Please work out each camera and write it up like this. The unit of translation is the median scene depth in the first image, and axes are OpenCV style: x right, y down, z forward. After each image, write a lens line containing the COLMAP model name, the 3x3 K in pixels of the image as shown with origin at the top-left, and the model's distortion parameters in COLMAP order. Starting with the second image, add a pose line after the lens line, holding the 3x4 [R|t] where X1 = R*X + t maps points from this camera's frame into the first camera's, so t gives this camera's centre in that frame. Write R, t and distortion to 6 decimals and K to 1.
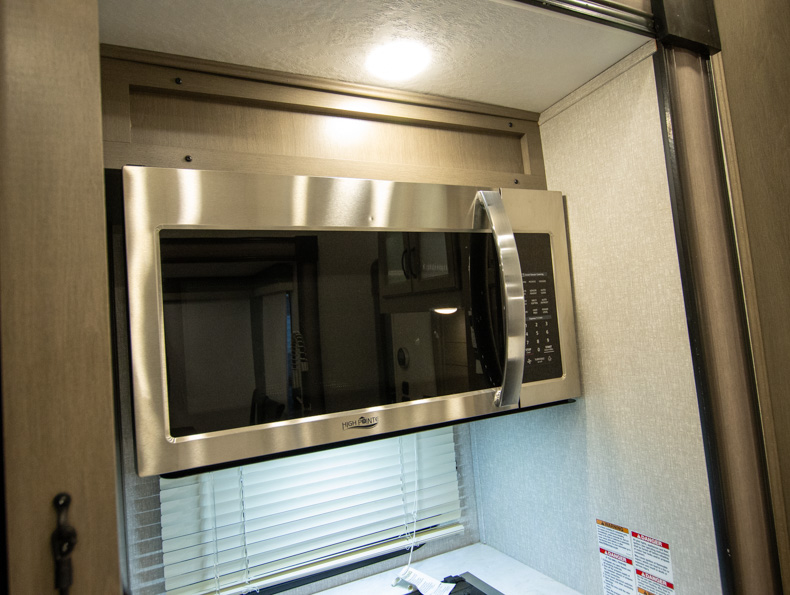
lens RADIAL K [[506.1, 0, 393.7], [0, 506.1, 296.3], [0, 0, 1]] dist [-0.010906, -0.001119]
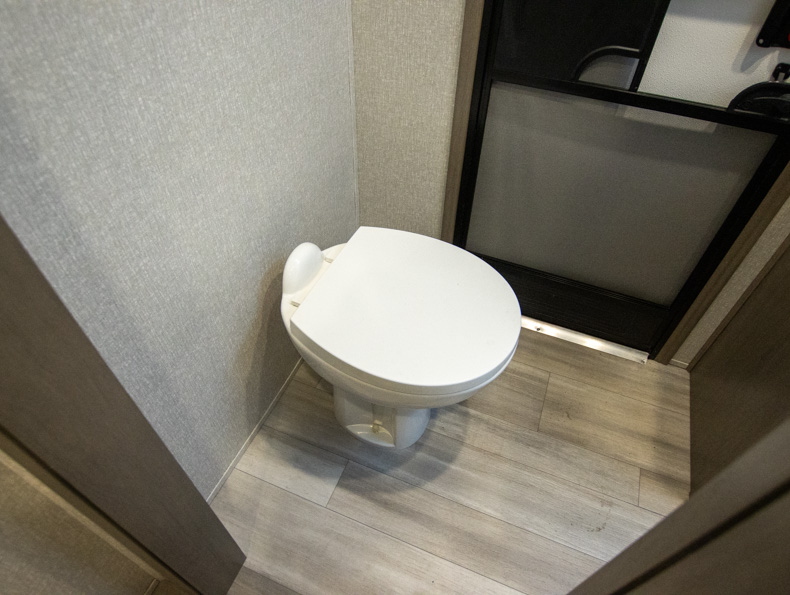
lens RADIAL K [[473.5, 0, 390.8], [0, 473.5, 295.5], [0, 0, 1]] dist [-0.025579, -0.003198]
pose [[-0.655169, -0.499618, 0.566689, -0.271393], [-0.021986, 0.762393, 0.646741, -0.239181], [-0.755163, 0.411266, -0.510480, 1.057853]]
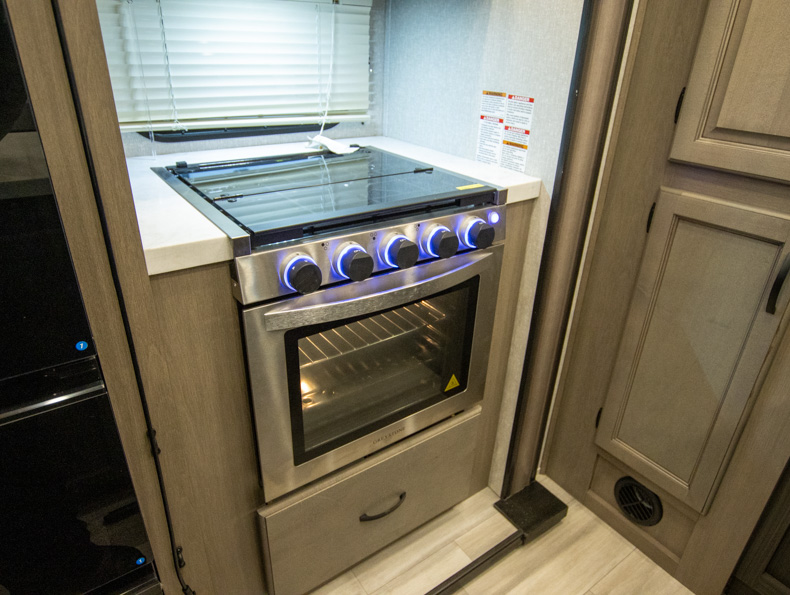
lens RADIAL K [[506.1, 0, 391.8], [0, 506.1, 294.7], [0, 0, 1]] dist [-0.010906, -0.001119]
pose [[0.981704, 0.036378, 0.186908, -0.015611], [-0.125217, 0.862824, 0.489750, 0.304115], [-0.143453, -0.504193, 0.851593, -0.232511]]
